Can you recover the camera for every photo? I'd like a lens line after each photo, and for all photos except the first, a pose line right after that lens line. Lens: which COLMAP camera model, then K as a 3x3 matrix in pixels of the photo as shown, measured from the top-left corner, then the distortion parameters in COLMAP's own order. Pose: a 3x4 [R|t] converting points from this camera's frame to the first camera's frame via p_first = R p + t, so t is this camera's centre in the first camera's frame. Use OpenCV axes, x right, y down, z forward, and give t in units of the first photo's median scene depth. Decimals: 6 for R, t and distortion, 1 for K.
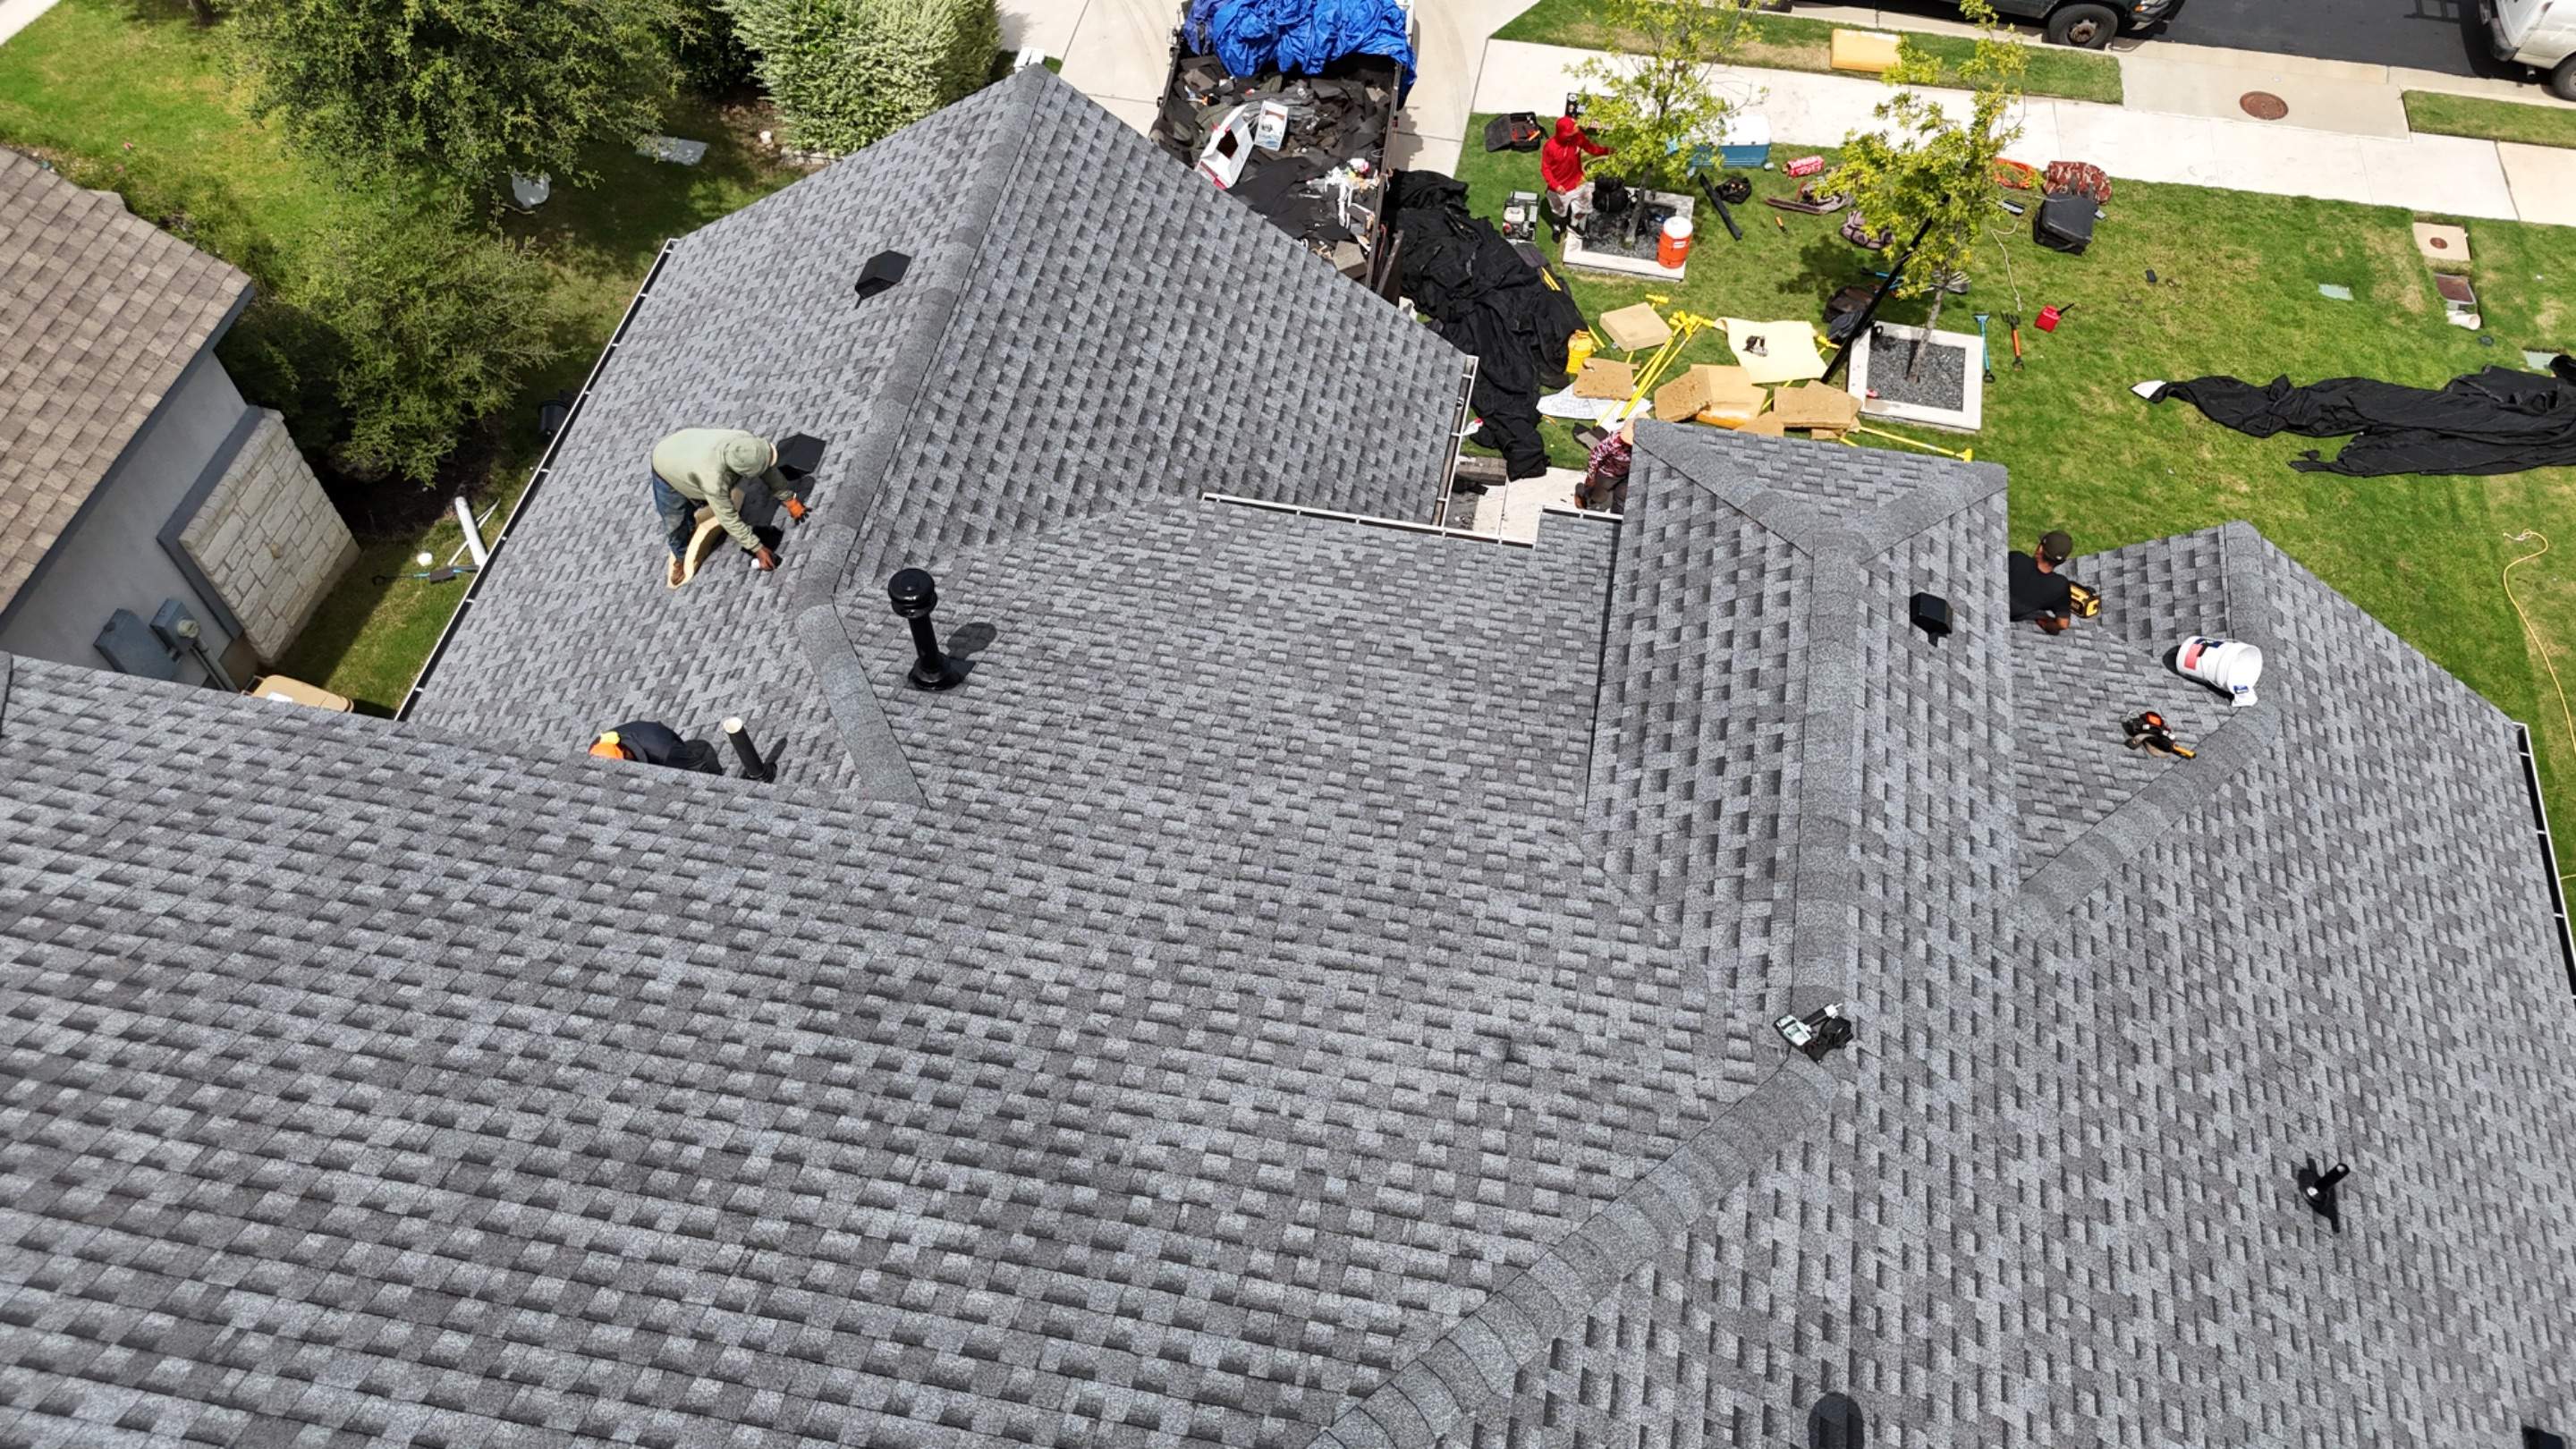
lens RADIAL K [[1894.1, 0, 1290.6], [0, 1894.1, 726.0], [0, 0, 1]] dist [0.077902, -0.075168]
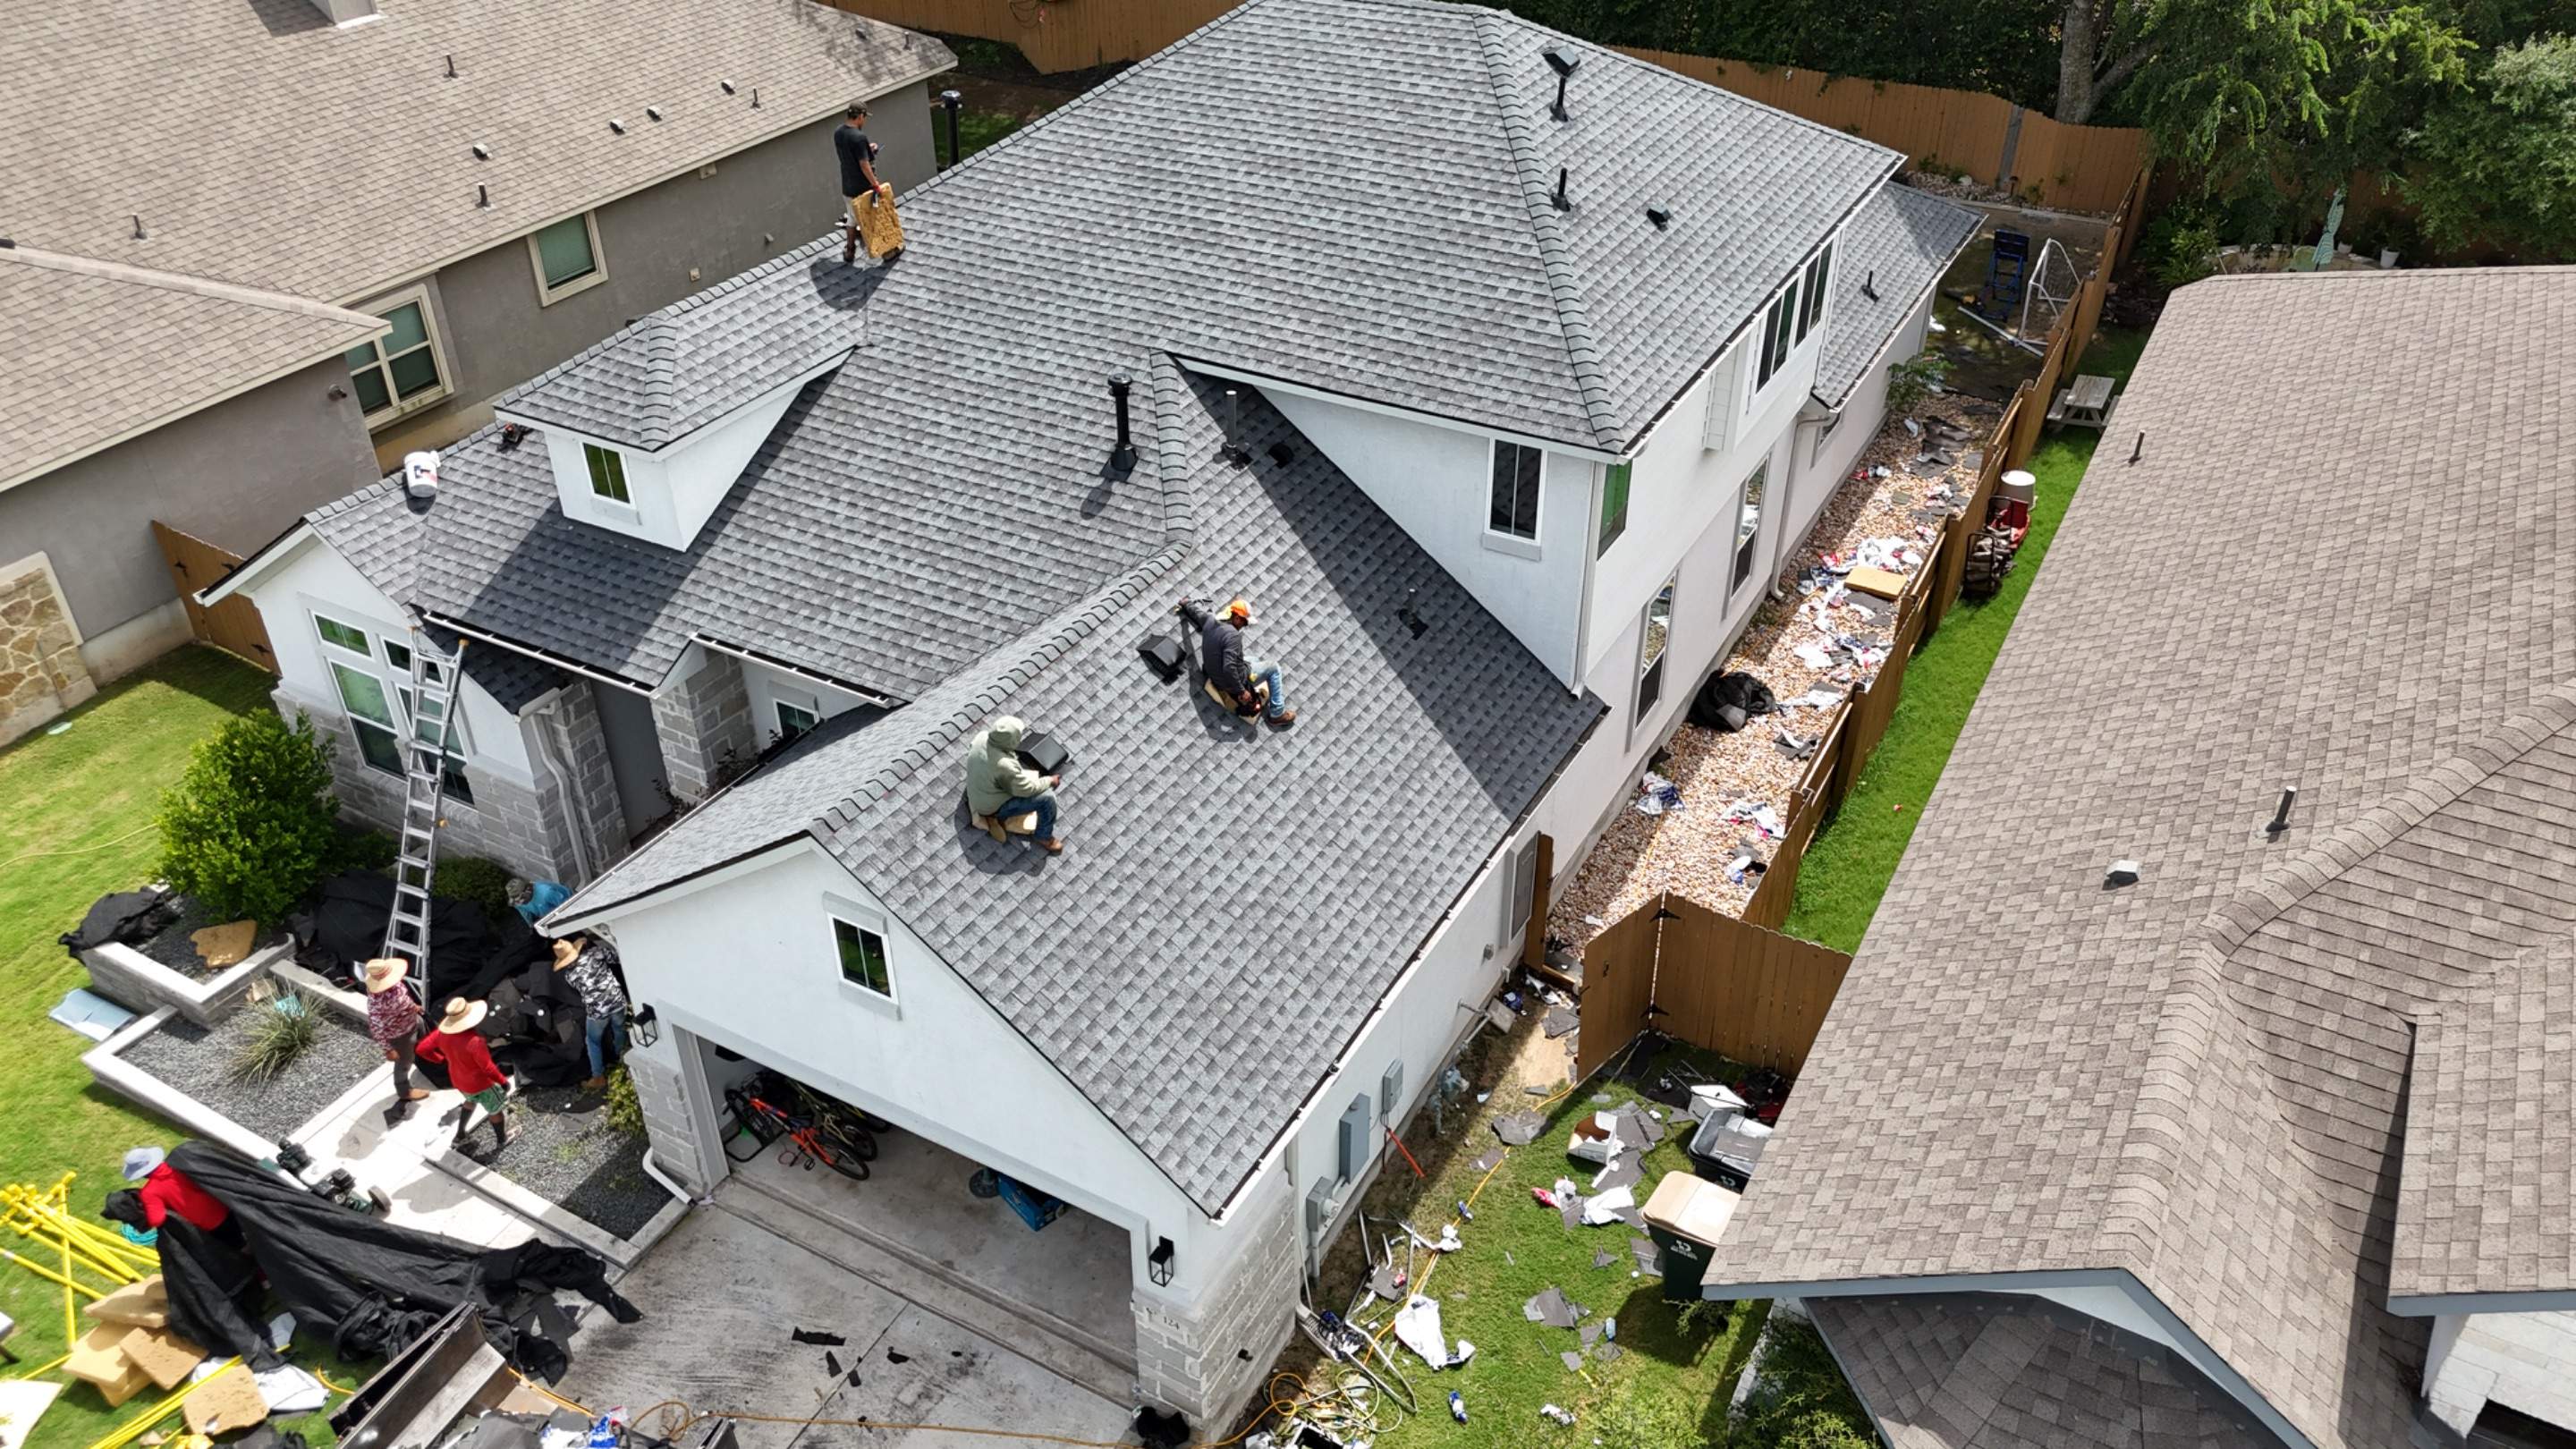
lens RADIAL K [[1894.1, 0, 1290.8], [0, 1894.1, 724.5], [0, 0, 1]] dist [0.077902, -0.075168]
pose [[-0.949827, -0.174809, 0.259367, -0.878761], [0.256929, 0.036836, 0.965728, -1.763849], [-0.178372, 0.983913, 0.009926, 1.269579]]
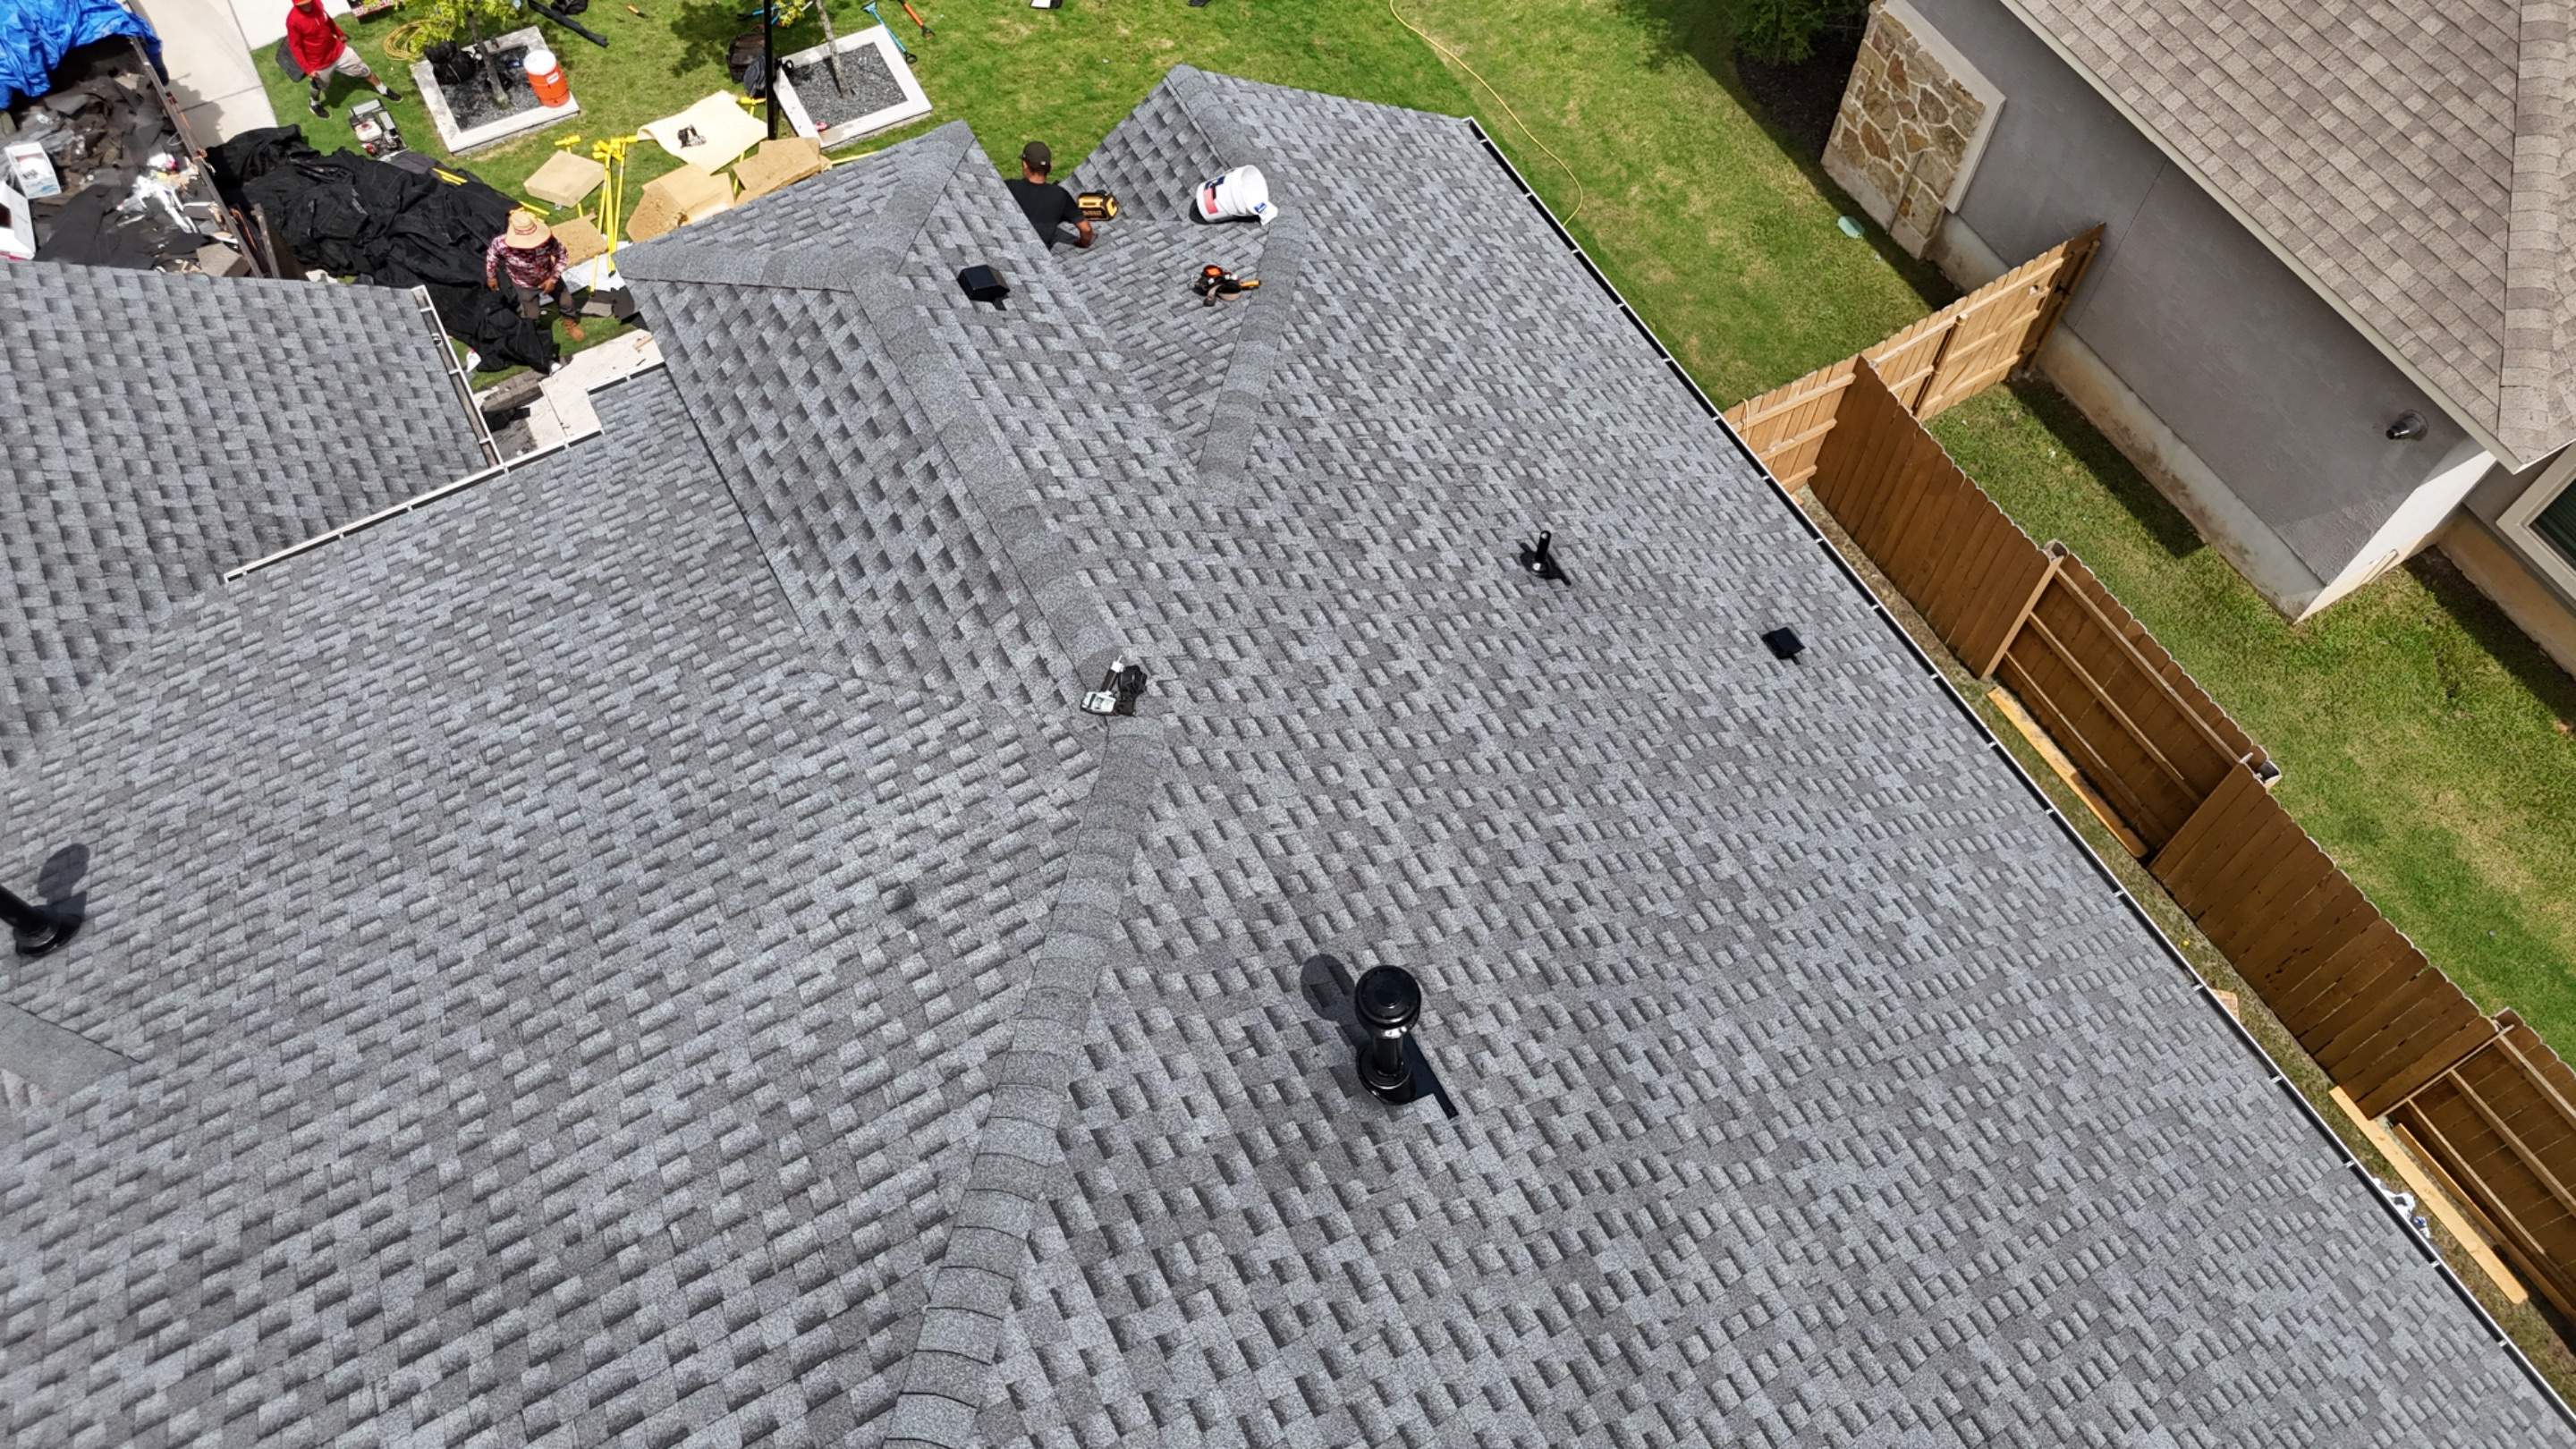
lens RADIAL K [[1894.1, 0, 1287.5], [0, 1894.1, 728.1], [0, 0, 1]] dist [0.077902, -0.075168]
pose [[0.763216, -0.565175, 0.313175, 0.012983], [0.528131, 0.824890, 0.201577, 0.016560], [-0.372261, 0.011551, 0.928056, 0.017347]]
